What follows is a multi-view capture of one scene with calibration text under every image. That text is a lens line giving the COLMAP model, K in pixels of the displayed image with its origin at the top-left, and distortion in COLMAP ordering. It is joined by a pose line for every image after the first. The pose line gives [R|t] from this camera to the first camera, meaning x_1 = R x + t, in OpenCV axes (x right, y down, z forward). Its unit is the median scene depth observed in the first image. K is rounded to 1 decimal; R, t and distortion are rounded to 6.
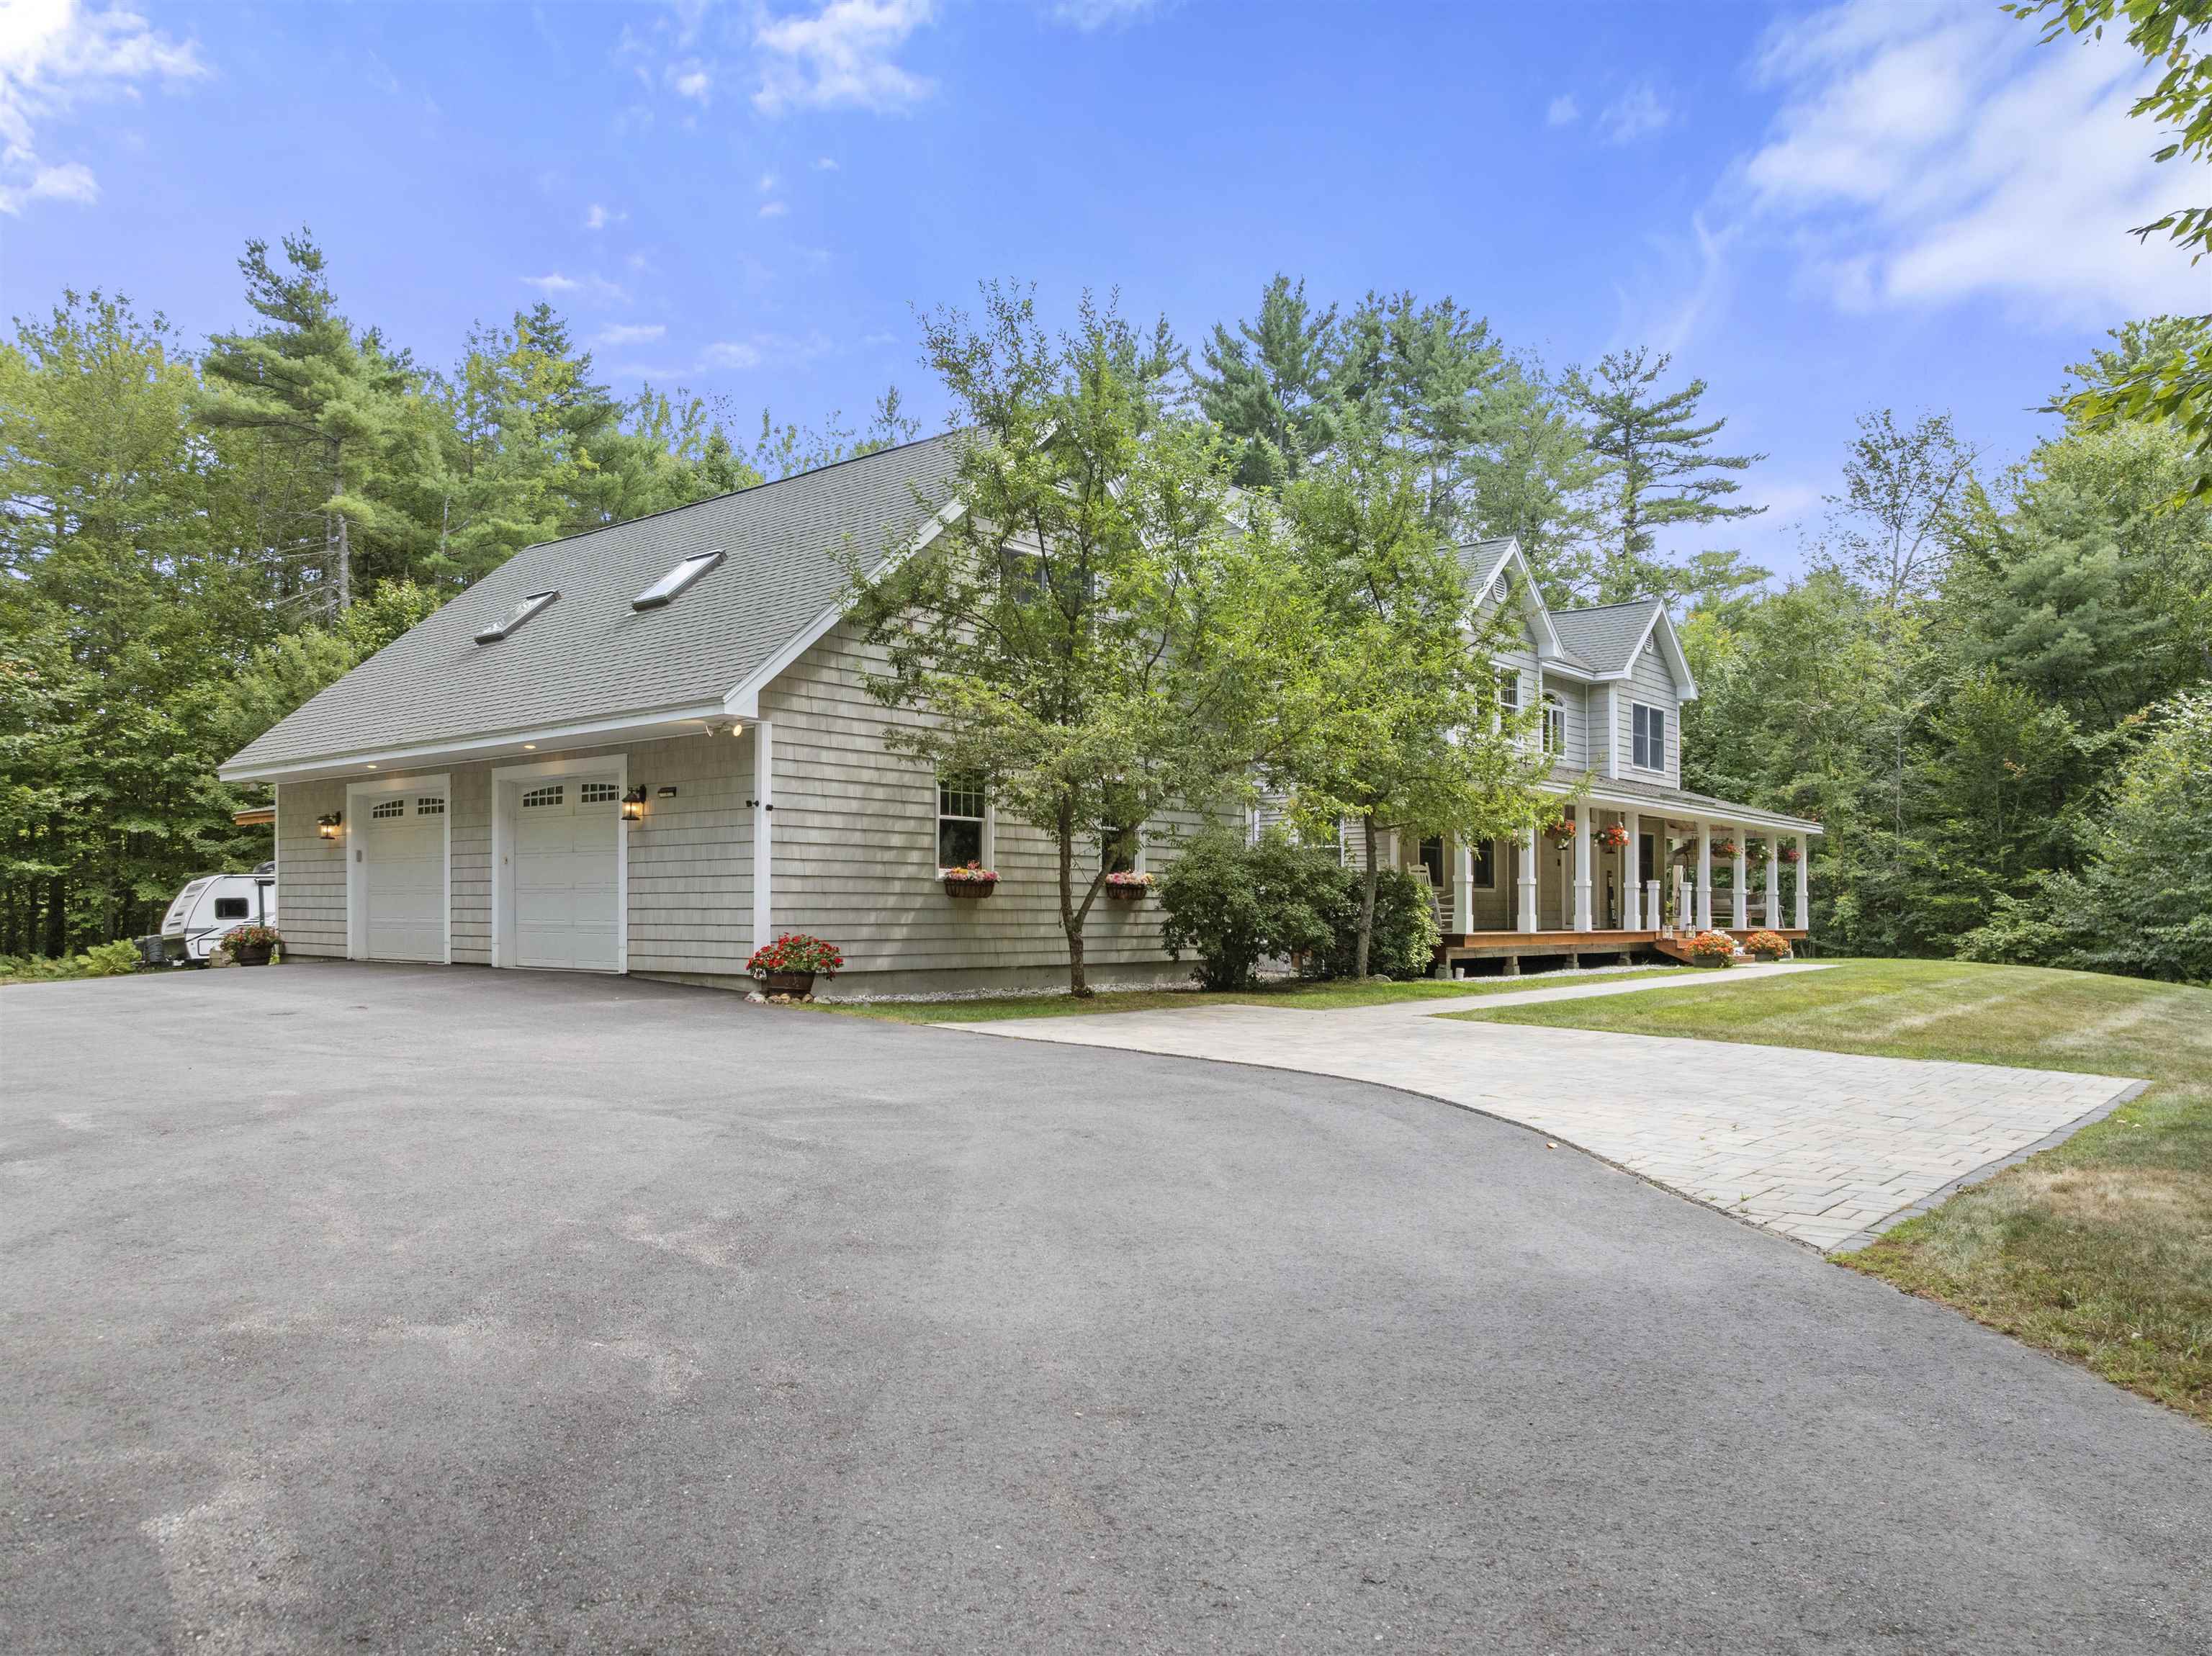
lens RADIAL K [[1599.4, 0, 1103.7], [0, 1599.4, 896.7], [0, 0, 1]] dist [-0.034376, -0.003224]
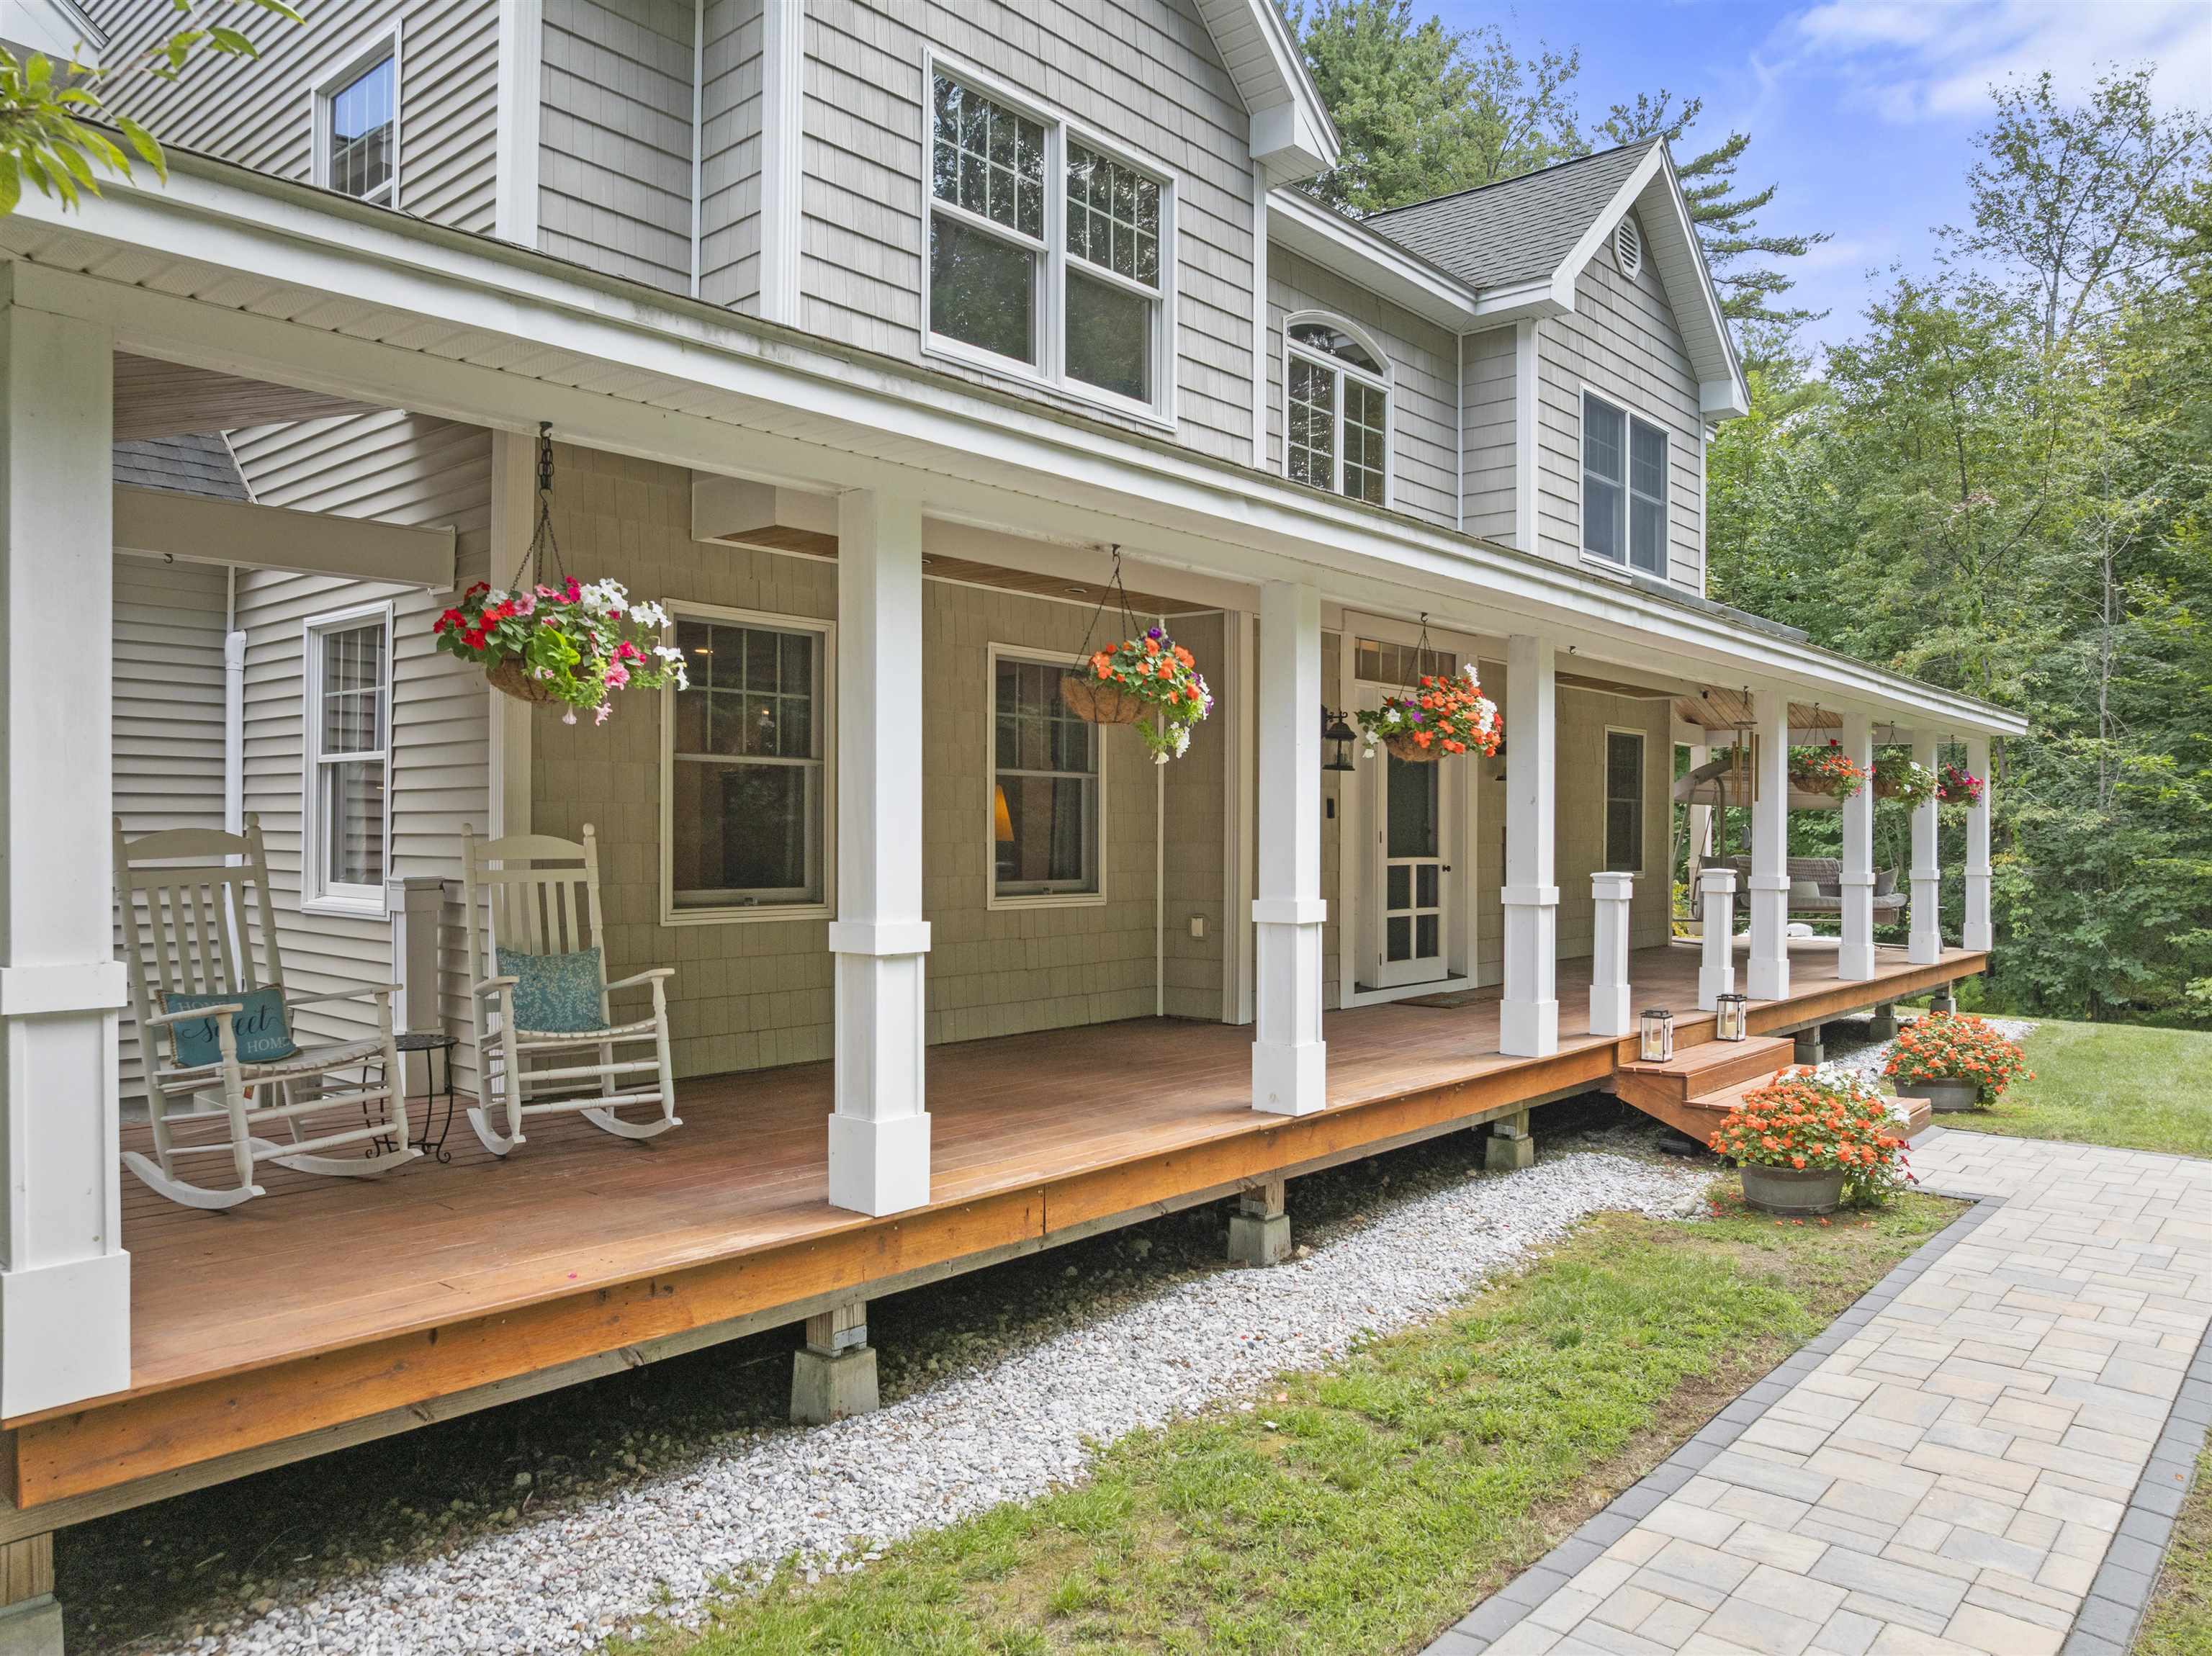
lens RADIAL K [[1569.8, 0, 1106.0], [0, 1569.8, 828.0], [0, 0, 1]] dist [-0.032258, 0.000082]
pose [[0.999760, 0.005696, -0.021142, 0.293282], [-0.005467, 0.999926, 0.010882, -0.024481], [0.021202, -0.010763, 0.999717, 0.804922]]
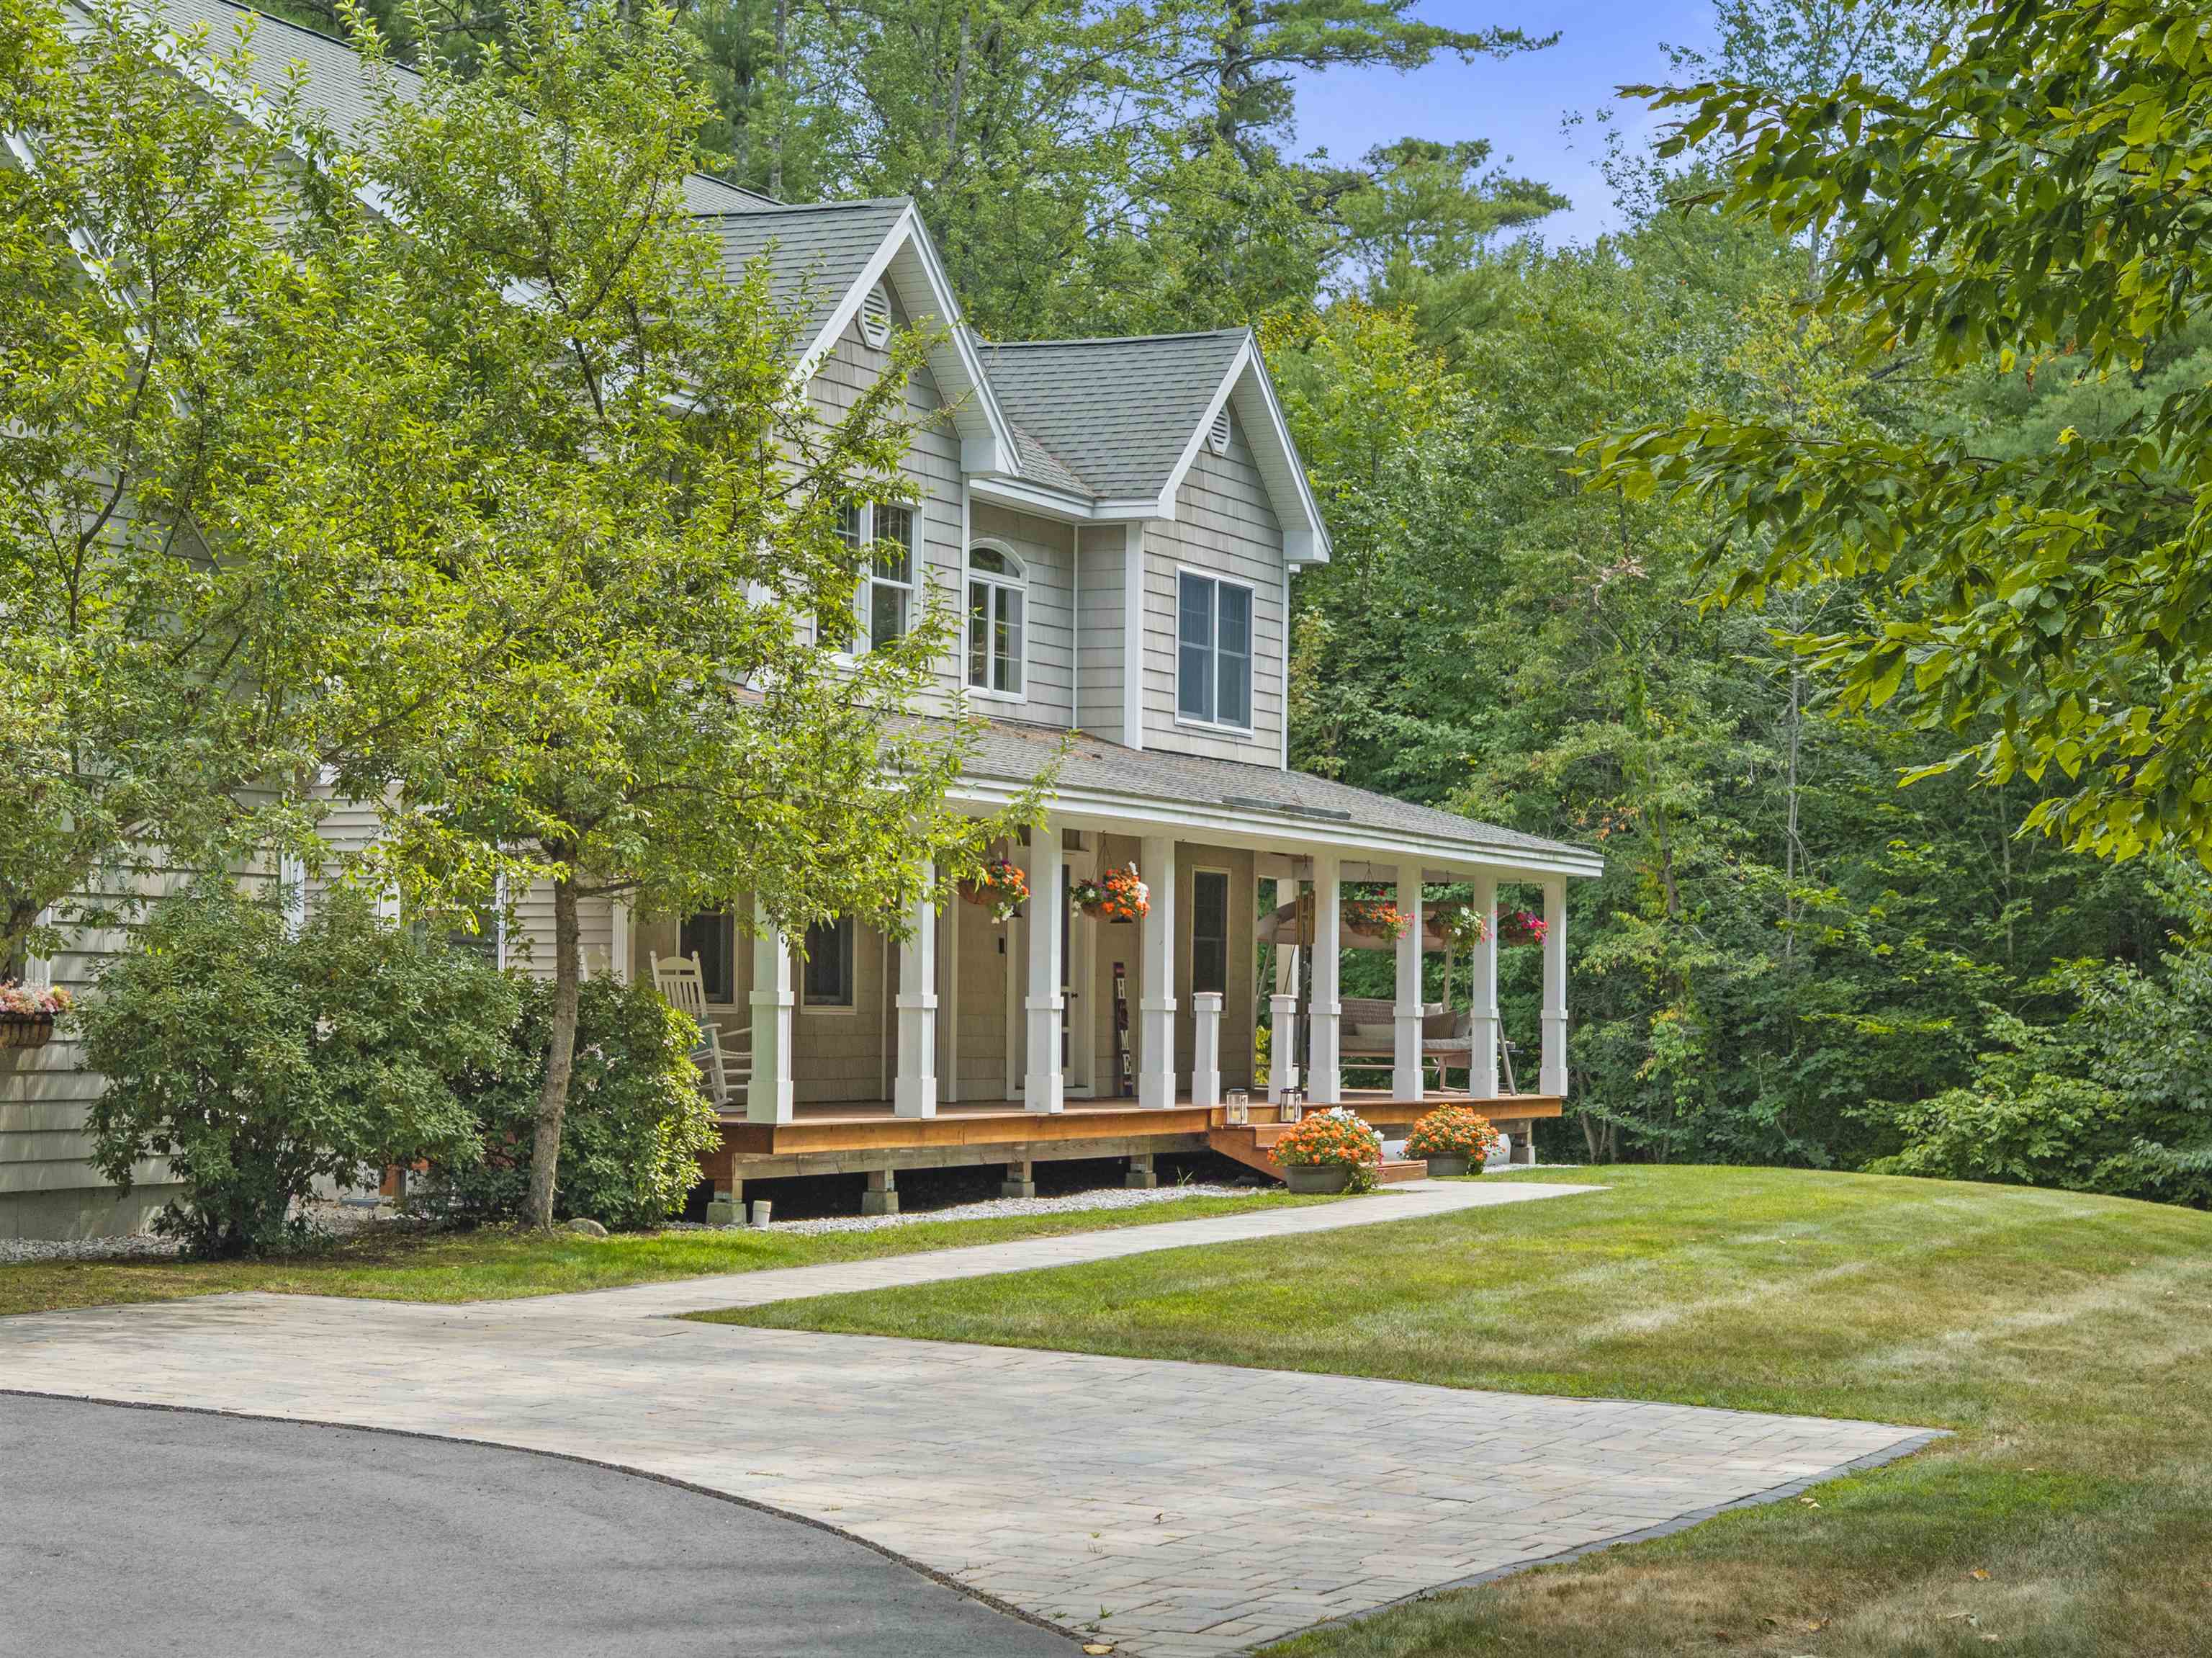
lens RADIAL K [[4490.8, 0, 1106.0], [0, 4490.8, 829.0], [0, 0, 1]] dist [-0.064817, 0.365123]
pose [[0.959808, 0.021749, 0.279812, -0.033496], [-0.014257, 0.999484, -0.028781, -0.021921], [-0.280294, 0.023635, 0.959623, -0.208251]]
